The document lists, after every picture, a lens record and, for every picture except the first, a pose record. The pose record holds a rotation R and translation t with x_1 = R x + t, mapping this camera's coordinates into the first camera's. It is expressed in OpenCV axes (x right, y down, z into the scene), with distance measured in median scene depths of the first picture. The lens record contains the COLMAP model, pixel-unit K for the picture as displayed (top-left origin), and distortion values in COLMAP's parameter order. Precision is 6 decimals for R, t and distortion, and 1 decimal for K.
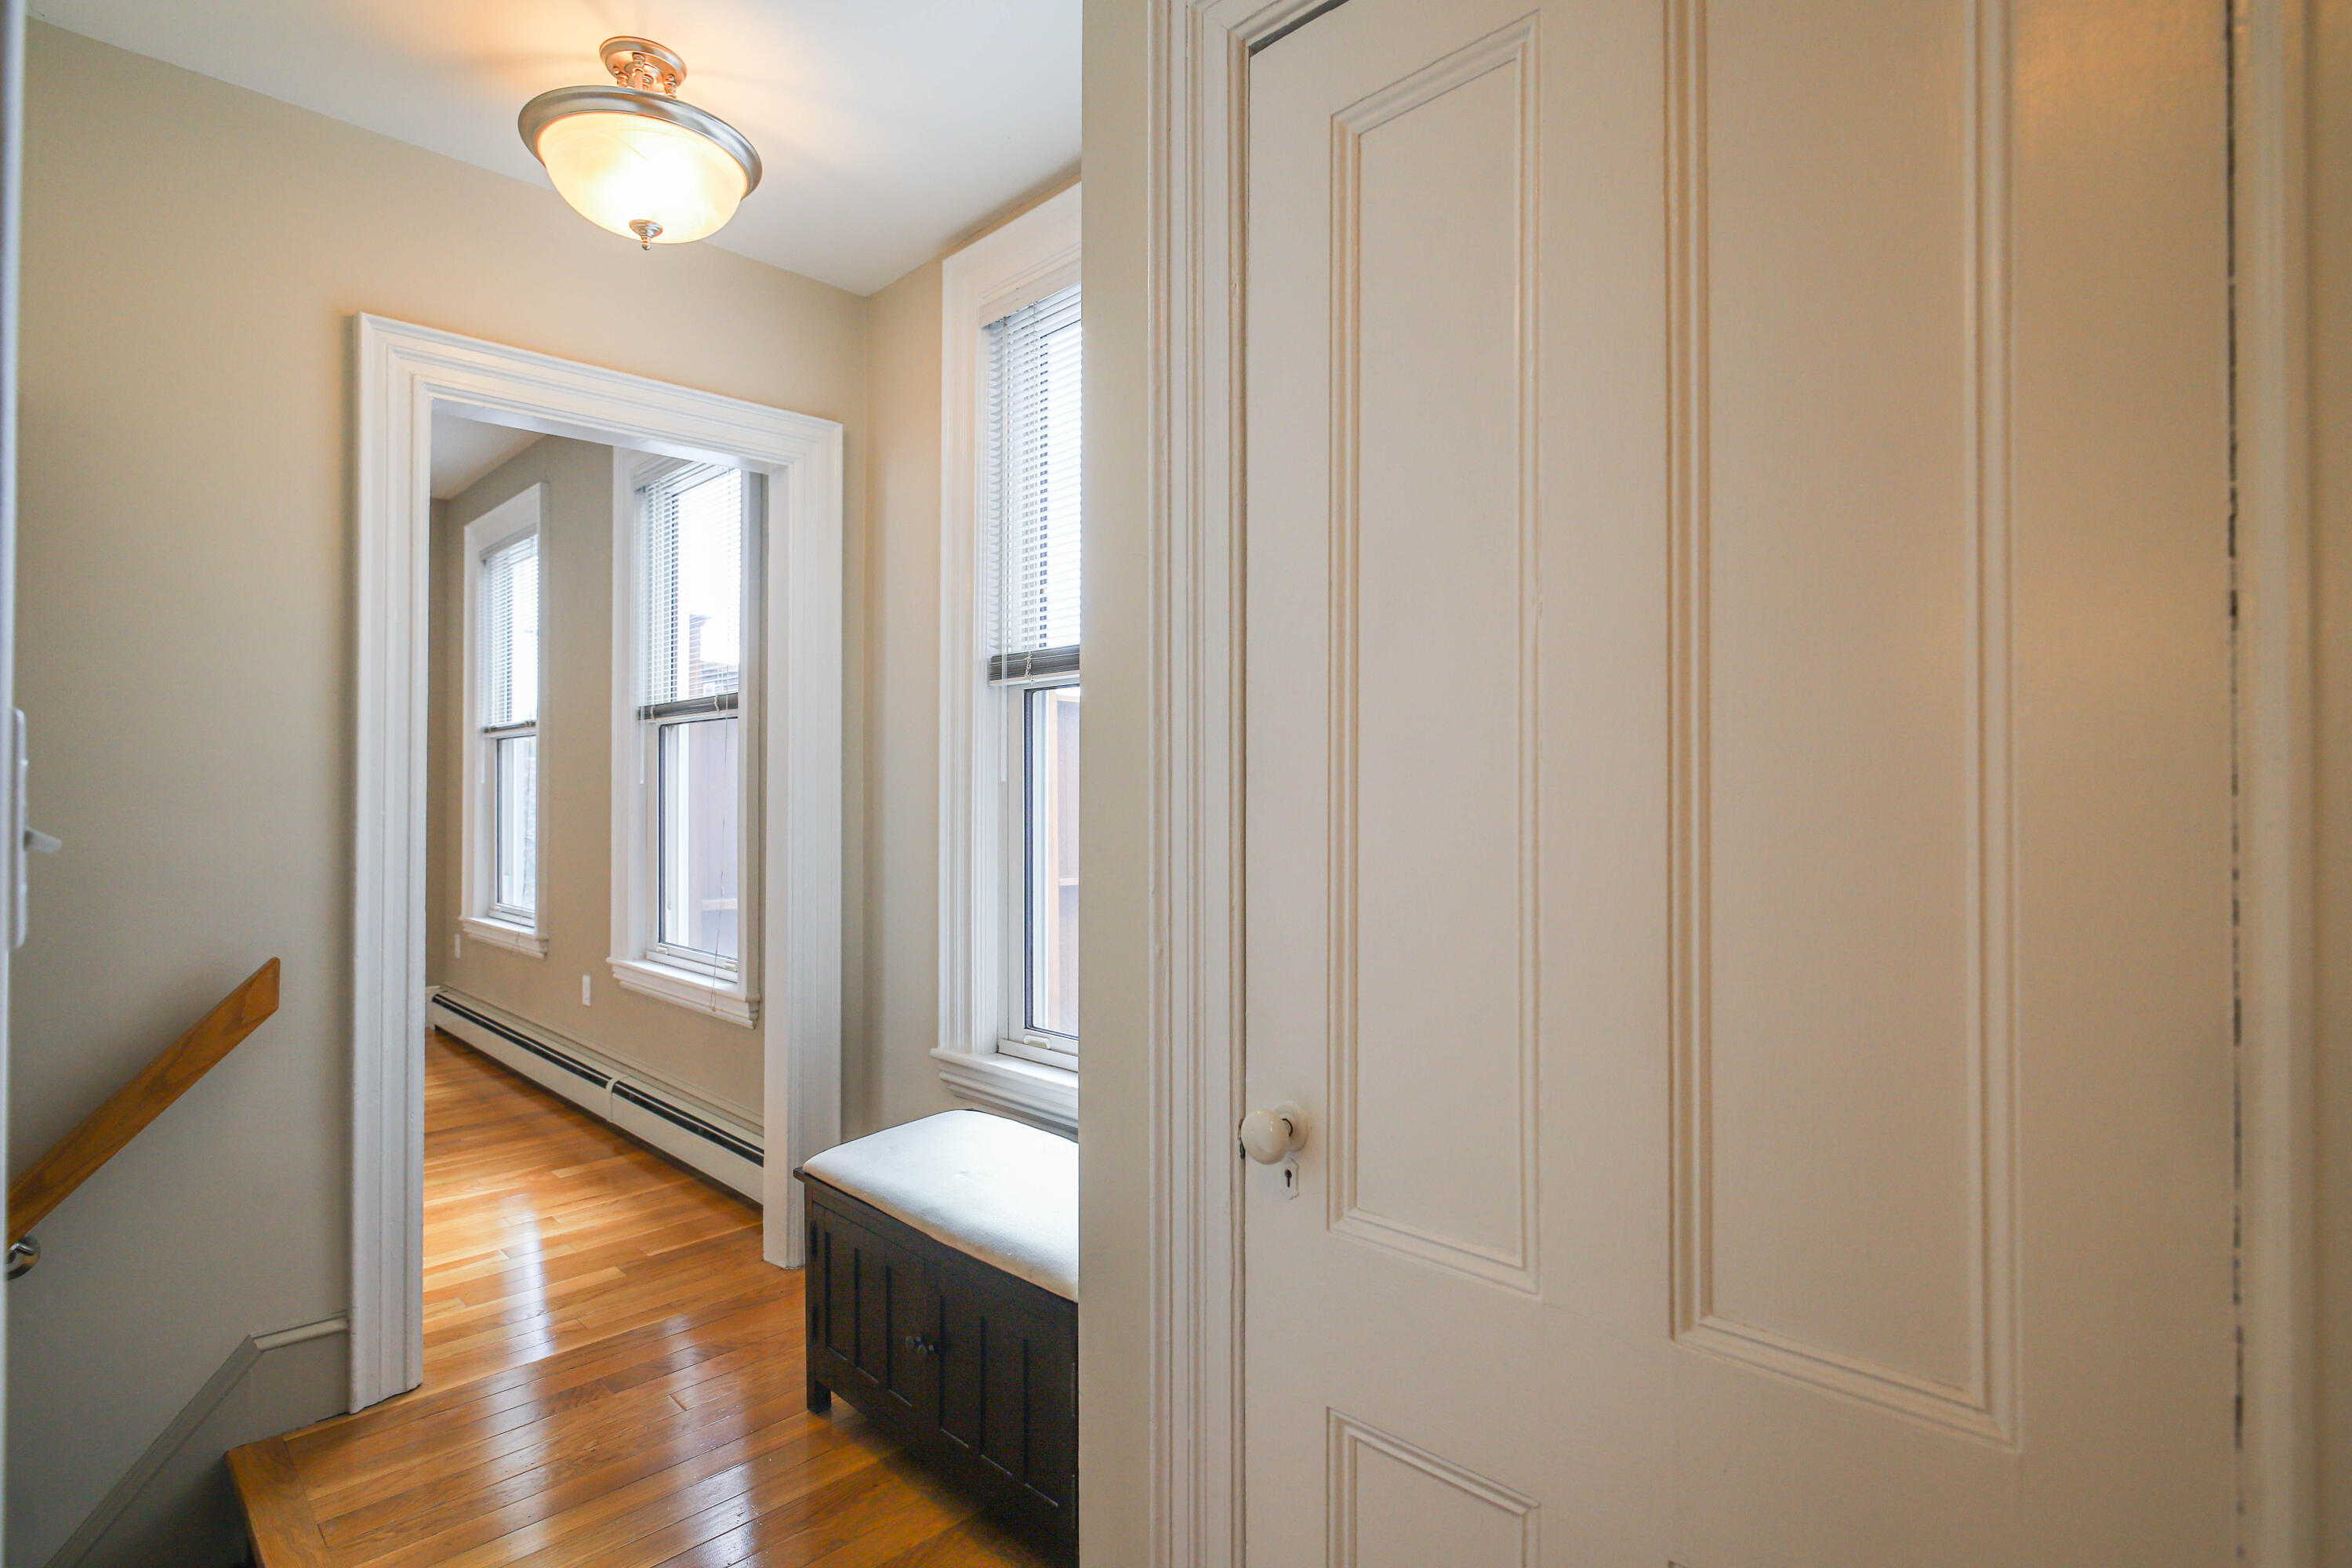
lens RADIAL K [[1156.9, 0, 1182.8], [0, 1156.9, 782.8], [0, 0, 1]] dist [0.000521, -0.005269]
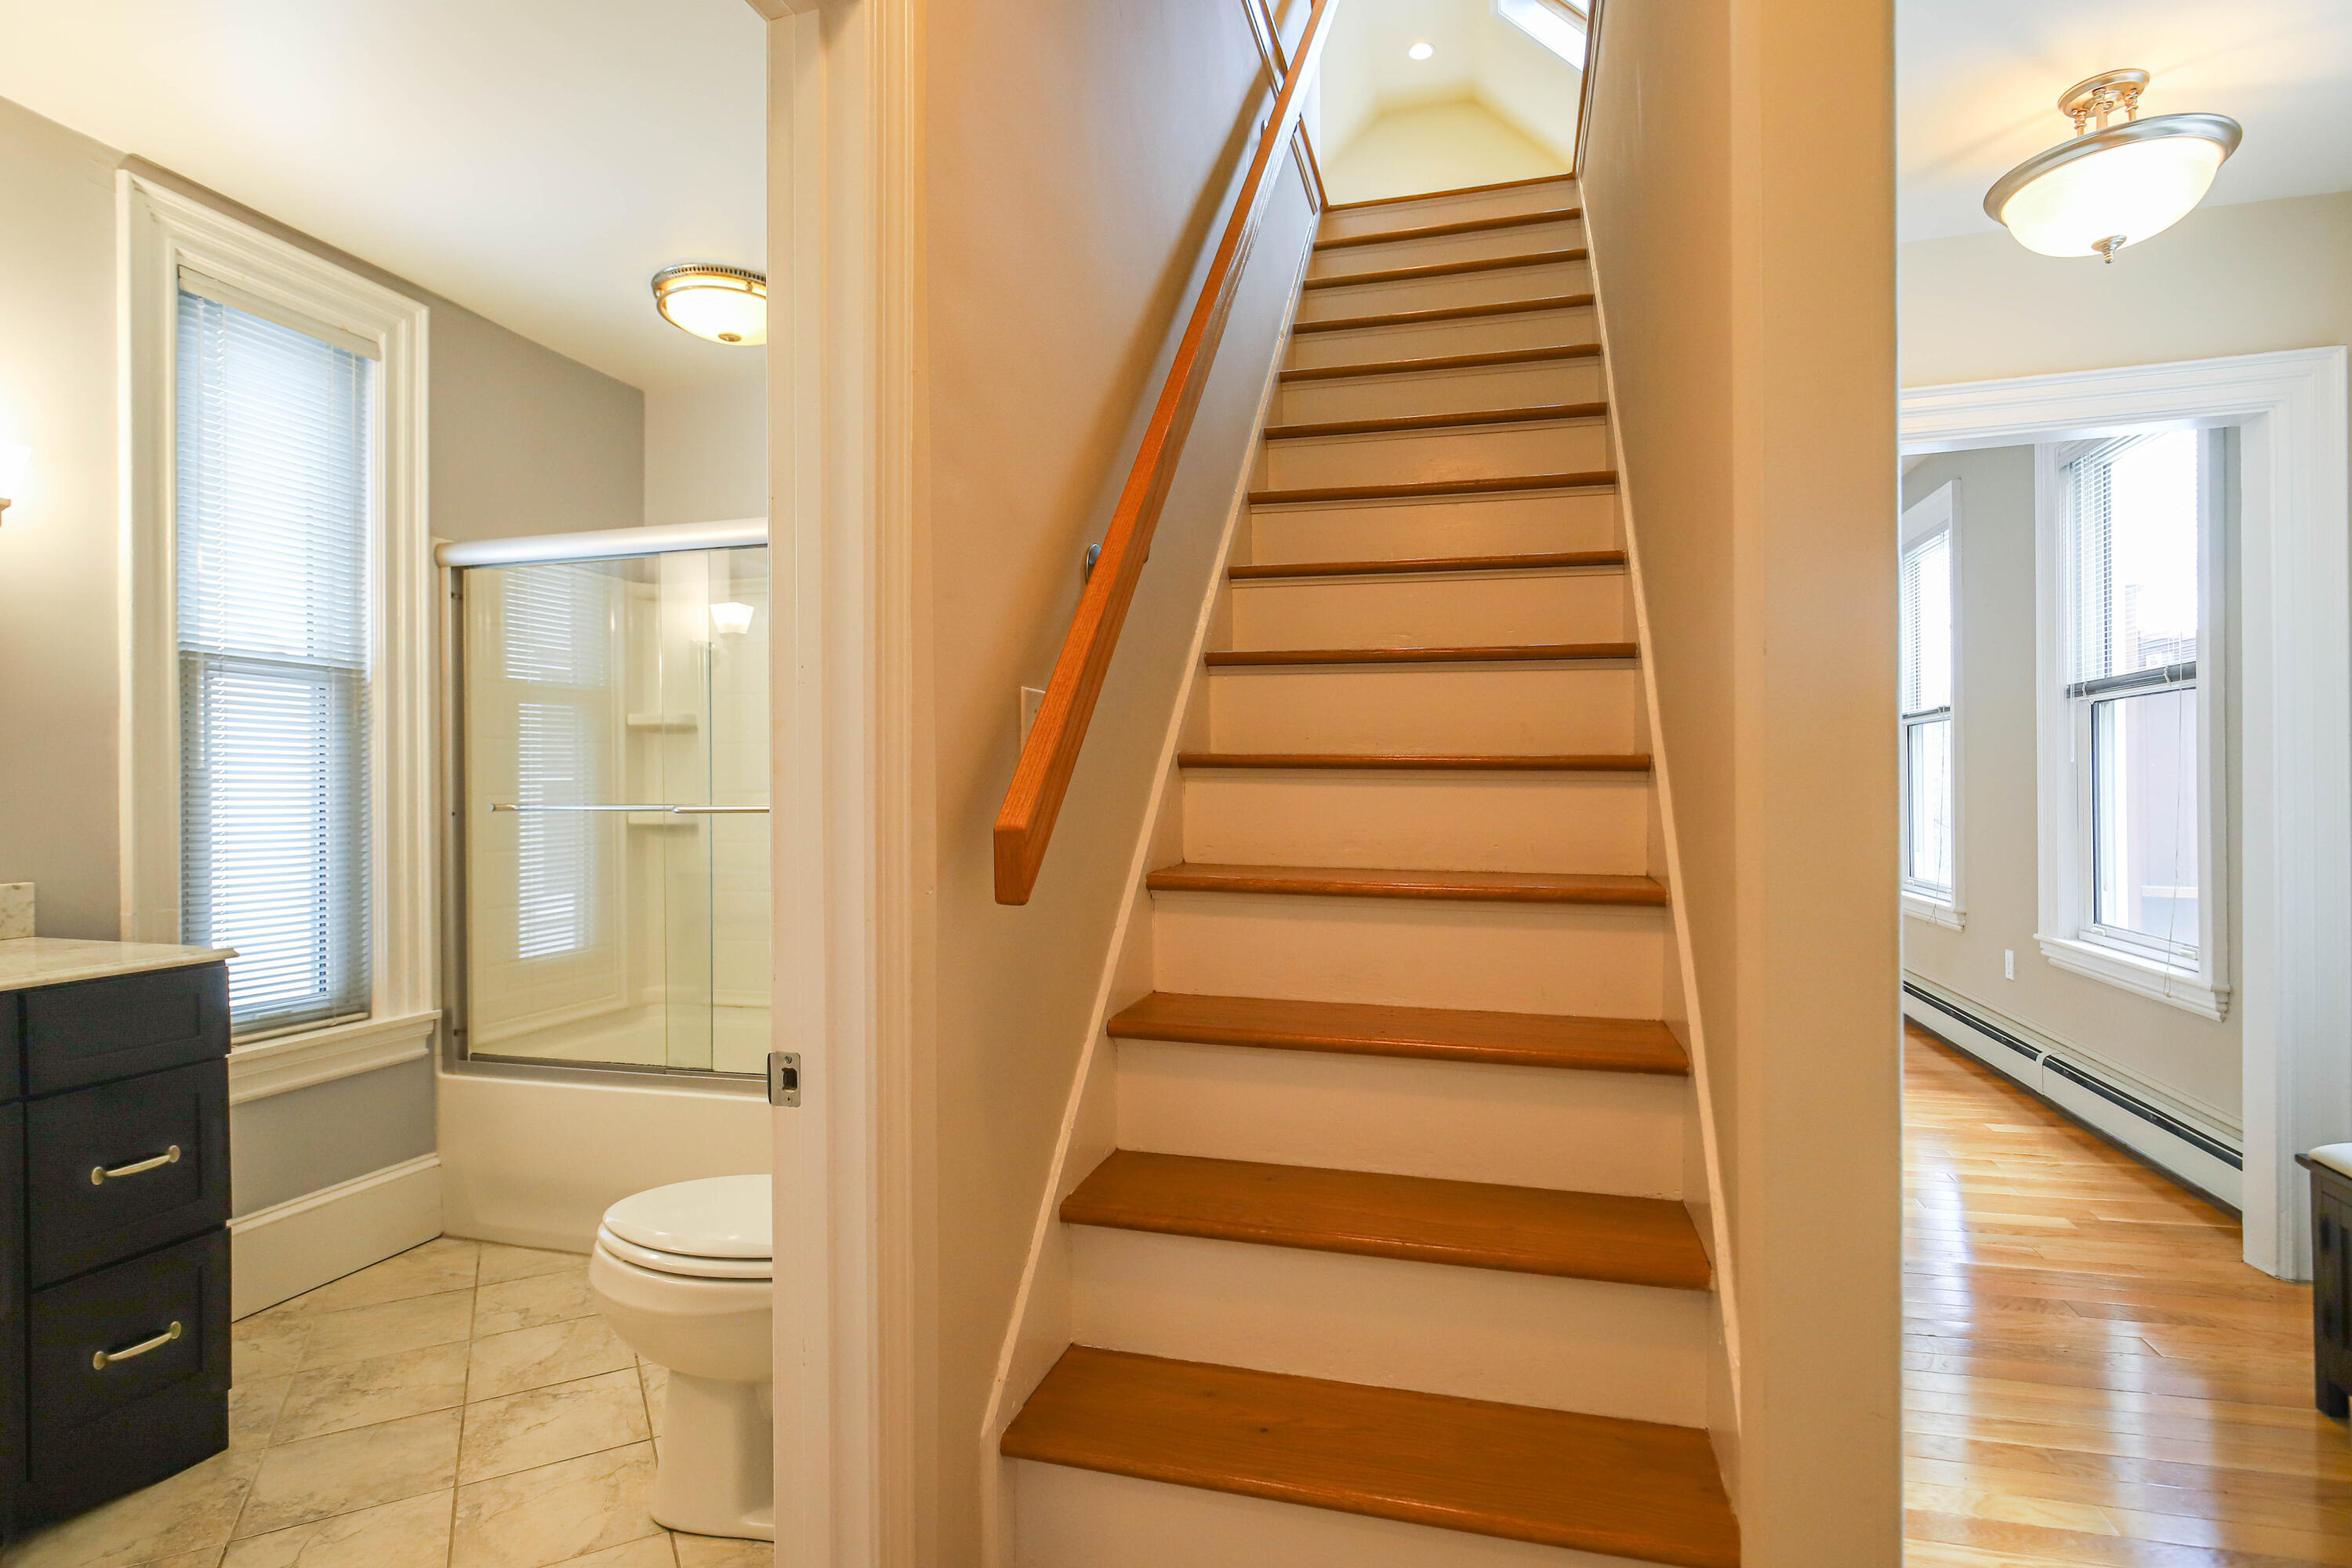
lens RADIAL K [[1156.9, 0, 1182.8], [0, 1156.9, 782.8], [0, 0, 1]] dist [0.000521, -0.005269]
pose [[0.484510, -0.005270, -0.874770, 0.042157], [0.013766, 0.999904, 0.001600, 0.009061], [0.874678, -0.012817, 0.484536, -0.210003]]
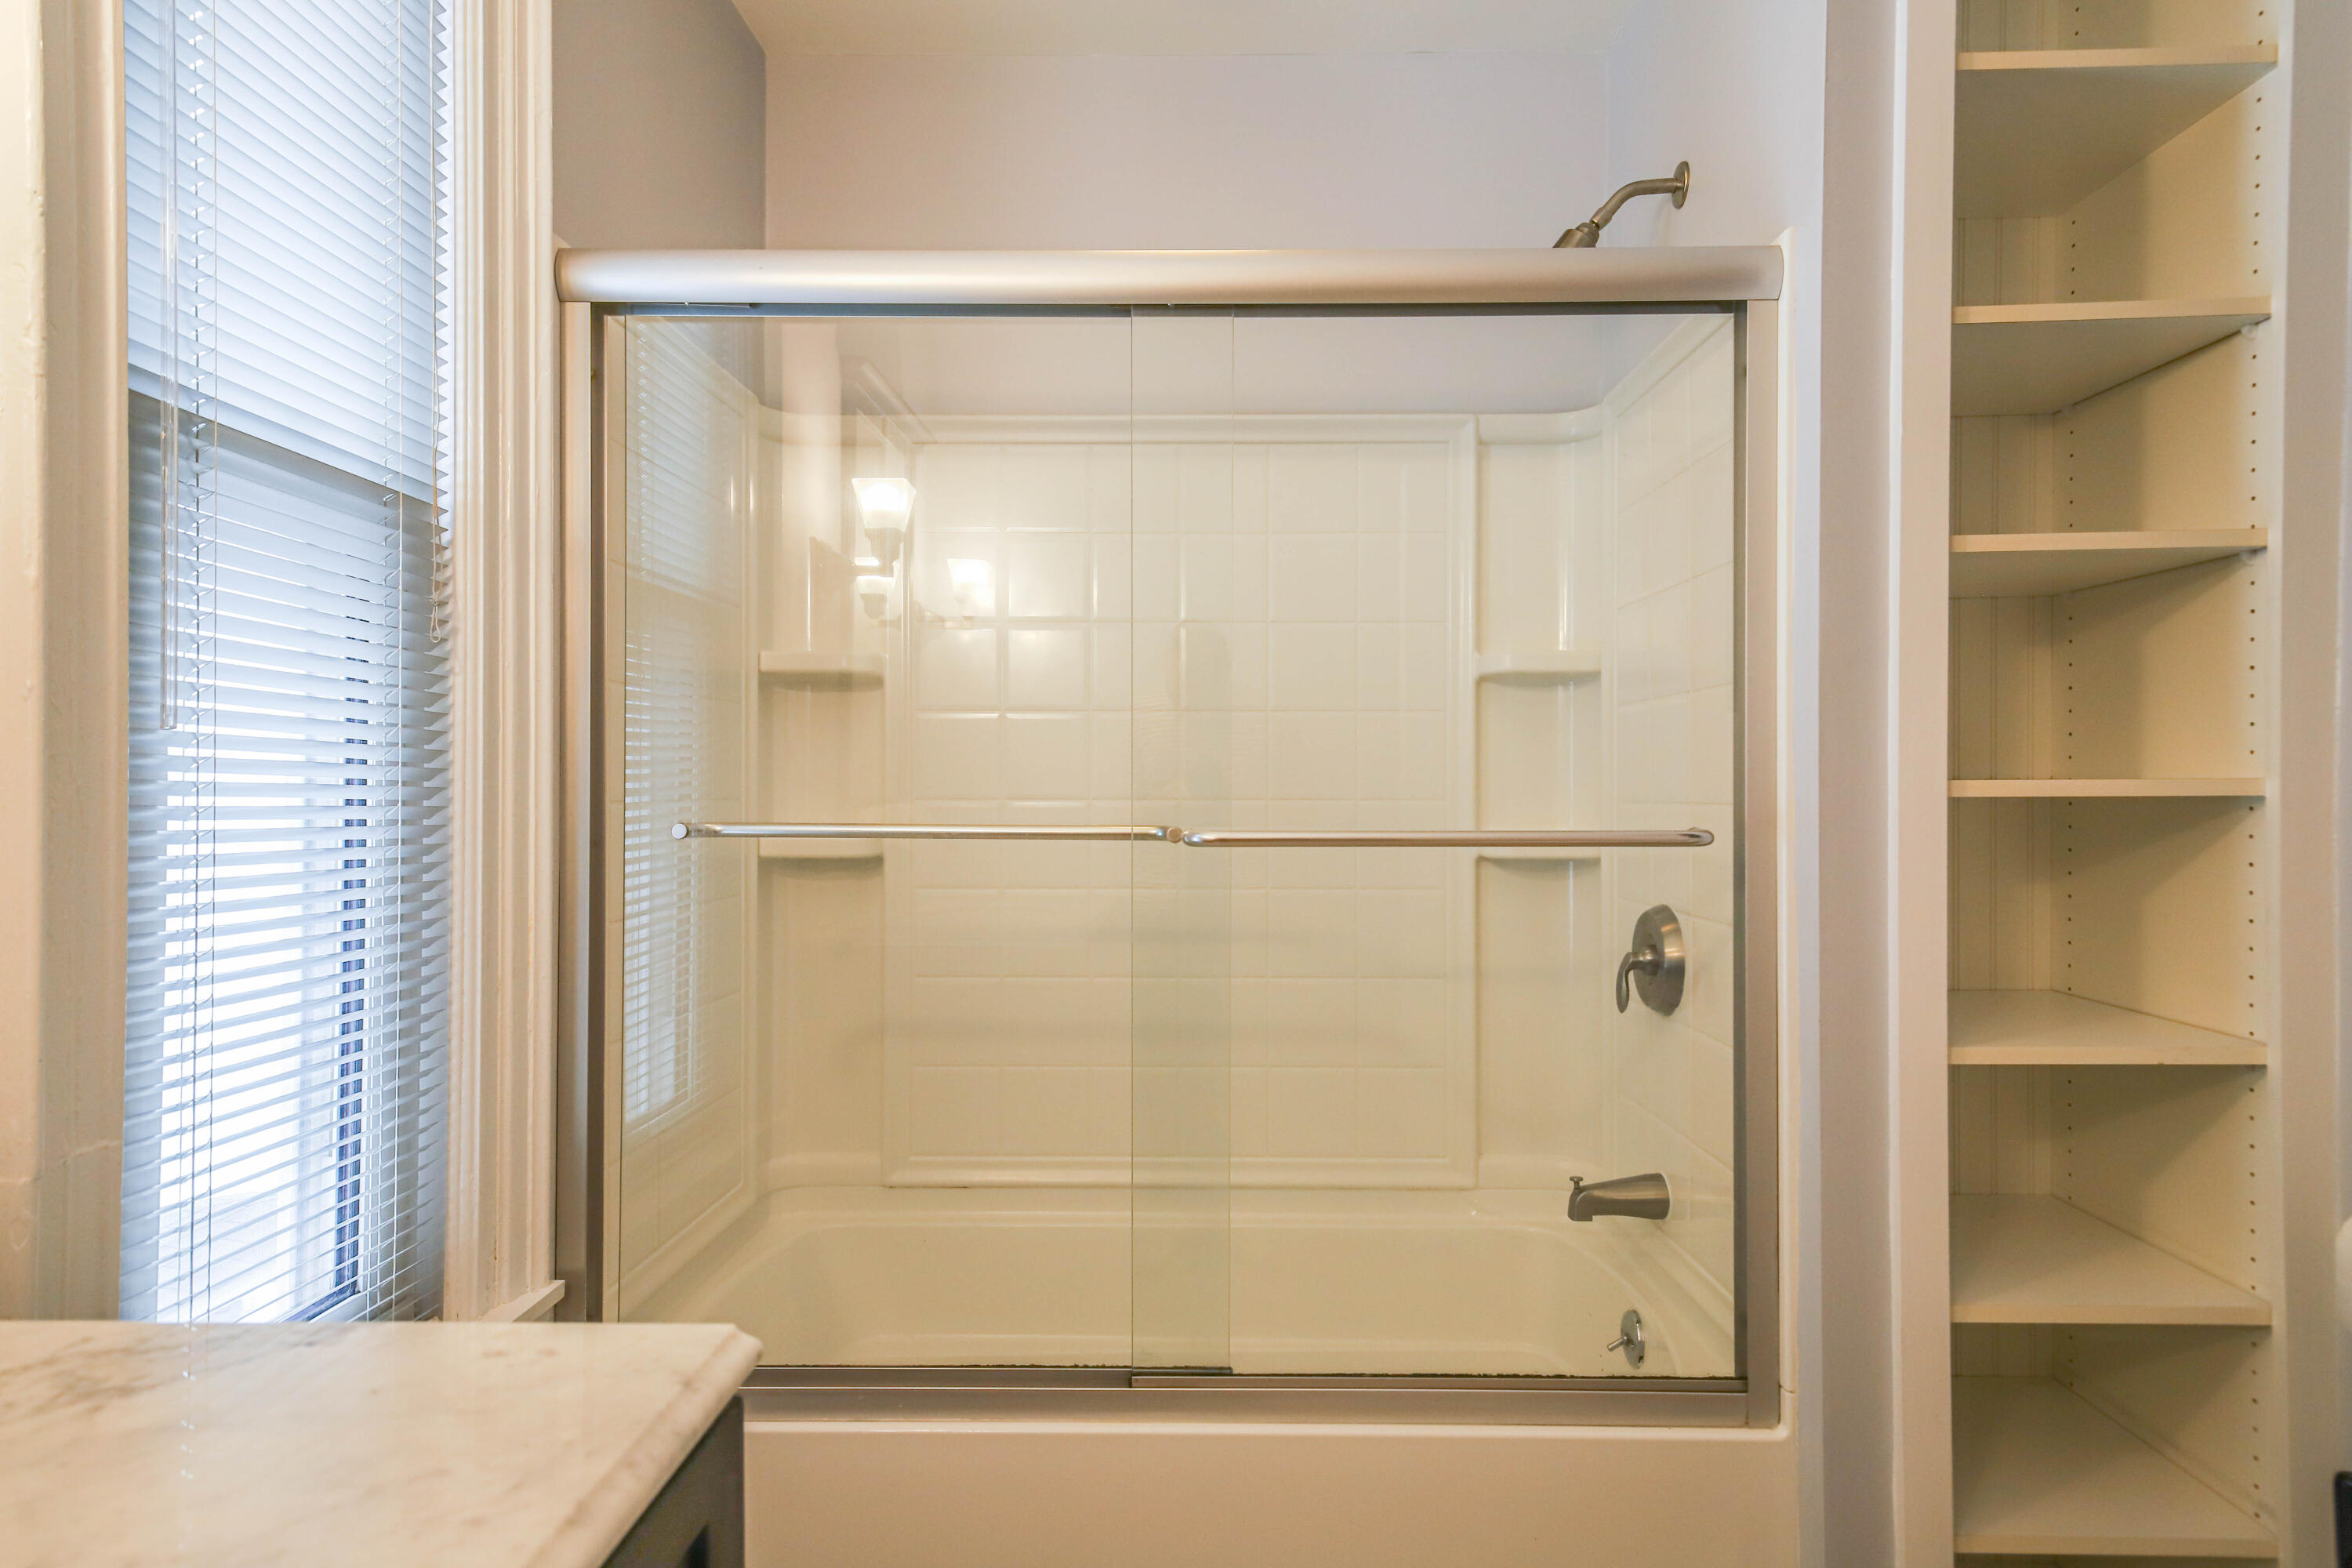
lens RADIAL K [[1338.1, 0, 1177.0], [0, 1338.1, 785.6], [0, 0, 1]] dist [0.018059, -0.000022]
pose [[0.686133, 0.000019, -0.727476, -0.654491], [0.003427, 0.999989, 0.003258, 0.004295], [0.727468, -0.004728, 0.686126, -0.498310]]
